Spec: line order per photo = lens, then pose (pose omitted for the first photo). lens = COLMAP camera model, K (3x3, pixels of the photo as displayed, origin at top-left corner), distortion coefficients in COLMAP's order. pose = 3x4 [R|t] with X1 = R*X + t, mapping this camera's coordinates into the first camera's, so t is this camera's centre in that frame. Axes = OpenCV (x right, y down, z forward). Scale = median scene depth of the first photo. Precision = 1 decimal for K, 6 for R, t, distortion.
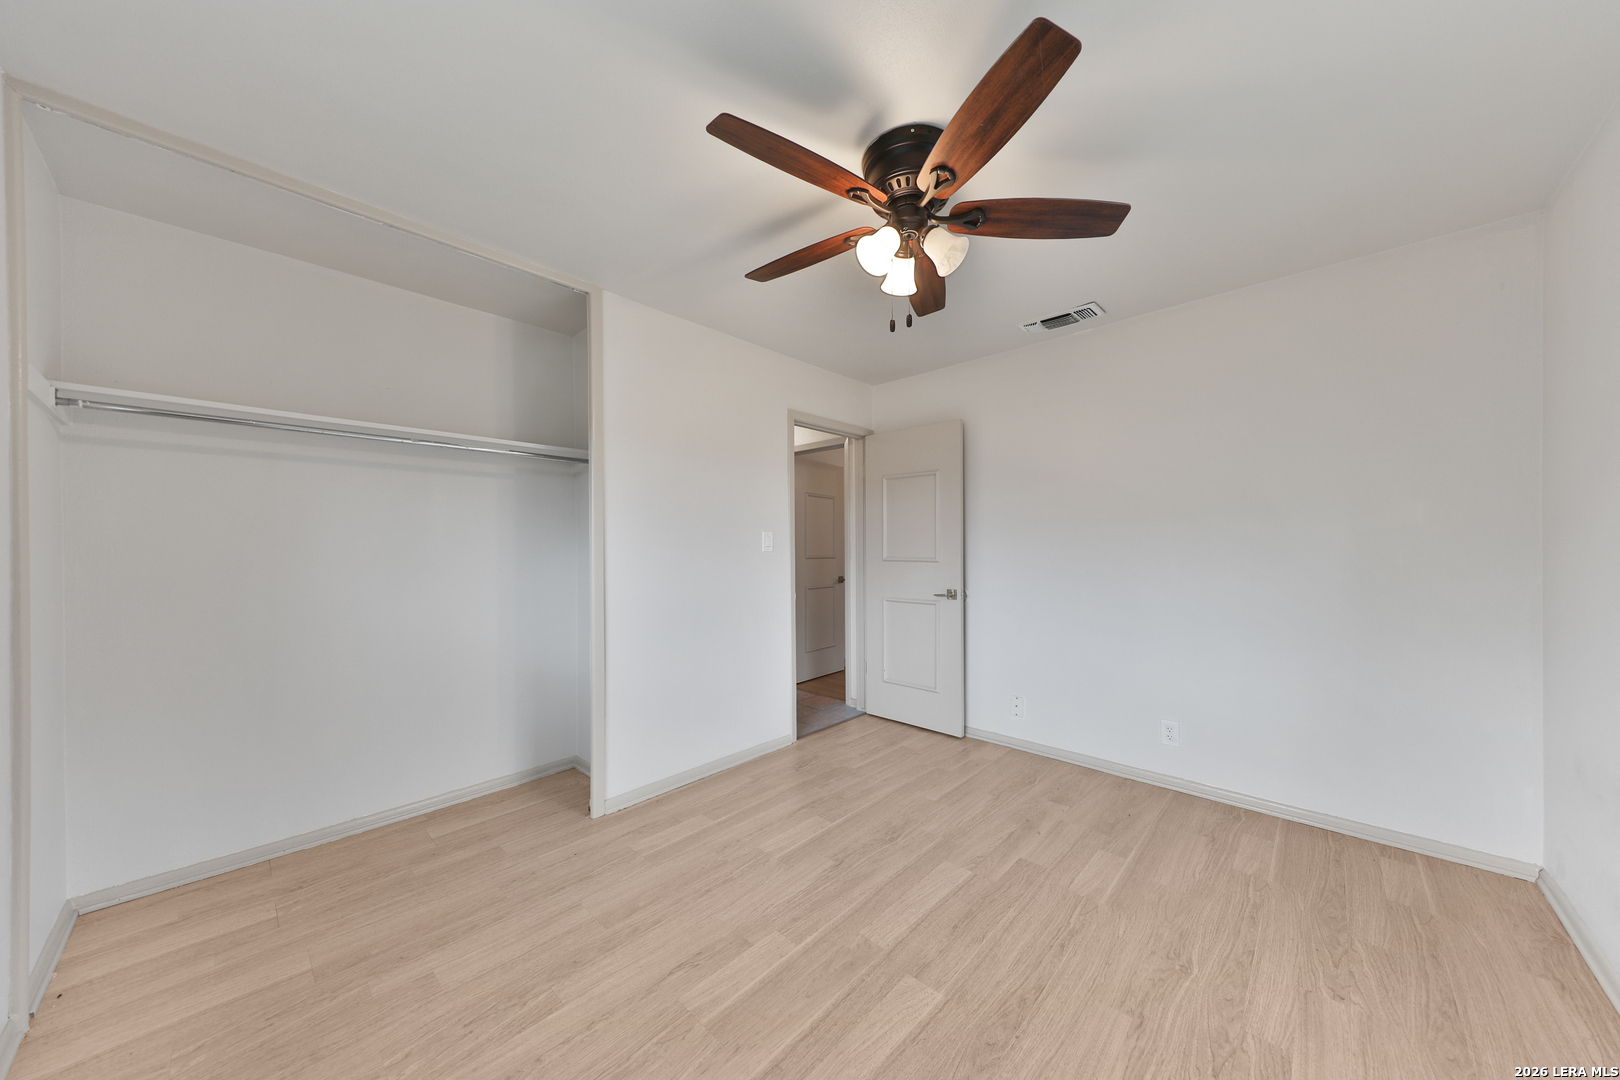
lens RADIAL K [[561.3, 0, 822.6], [0, 561.3, 553.0], [0, 0, 1]] dist [0.026751, -0.009575]
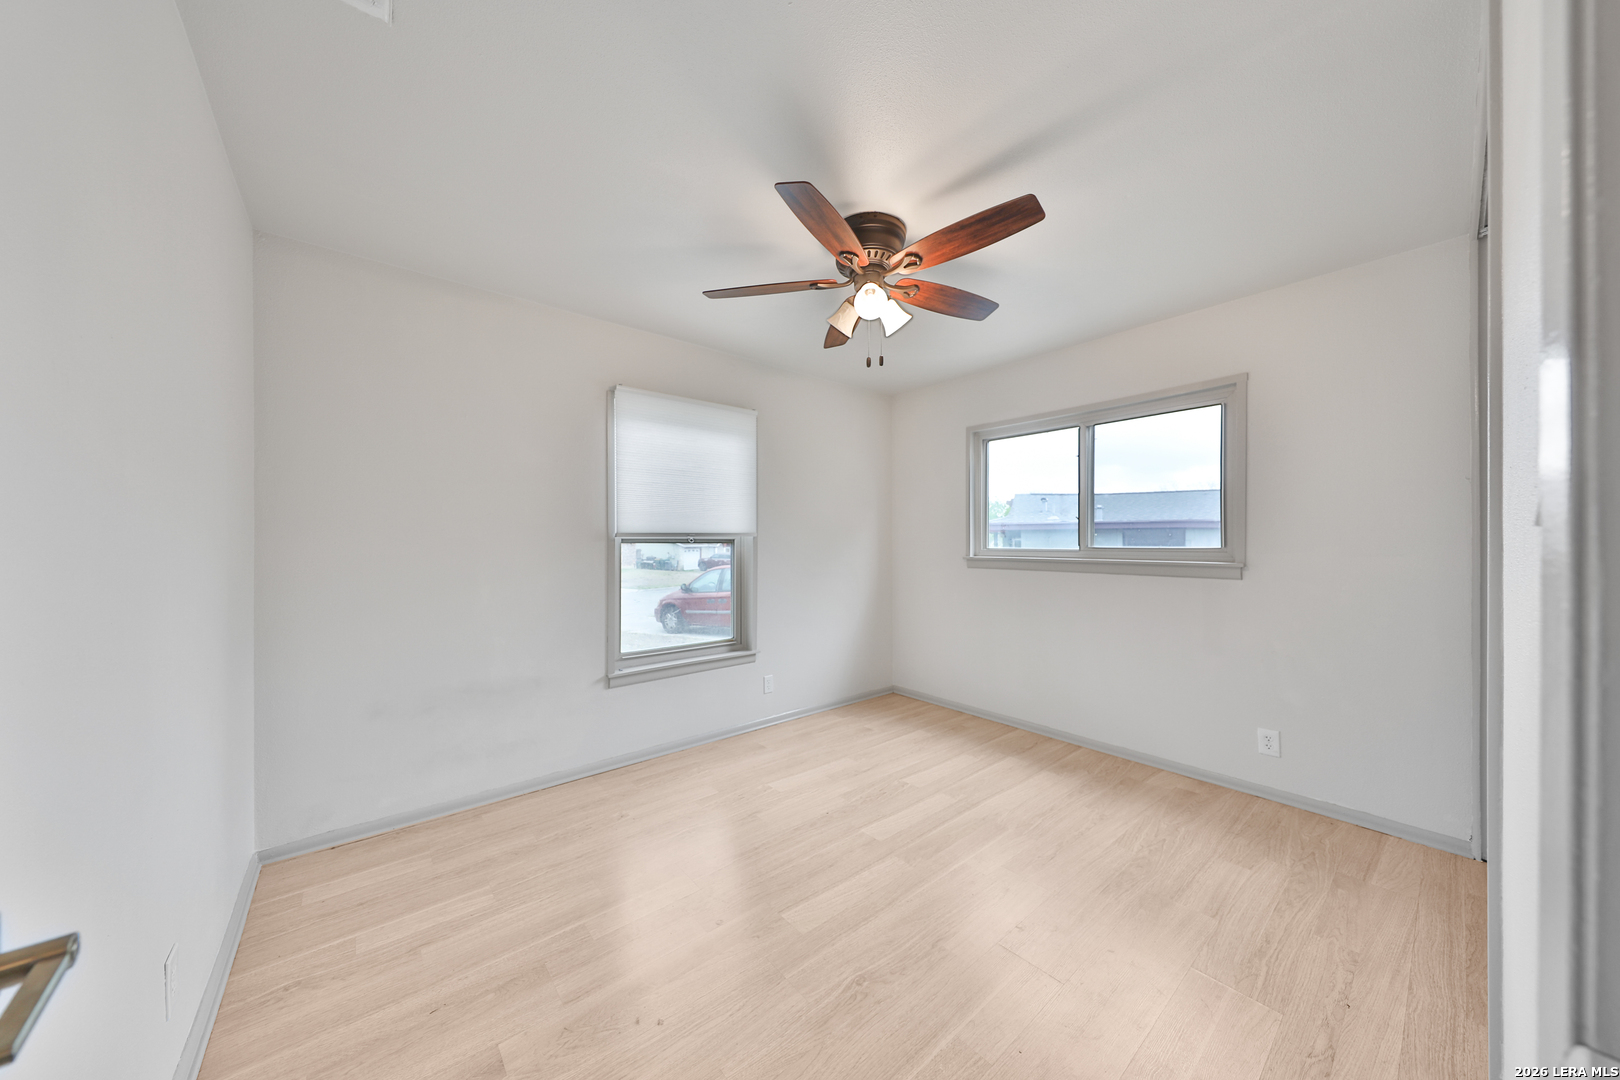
lens RADIAL K [[561.3, 0, 822.6], [0, 561.3, 553.0], [0, 0, 1]] dist [0.026751, -0.009575]
pose [[-0.993689, 0.008455, 0.111850, 0.107634], [0.009805, 0.999885, 0.011529, -0.004820], [-0.111740, 0.012553, -0.993658, 2.034265]]
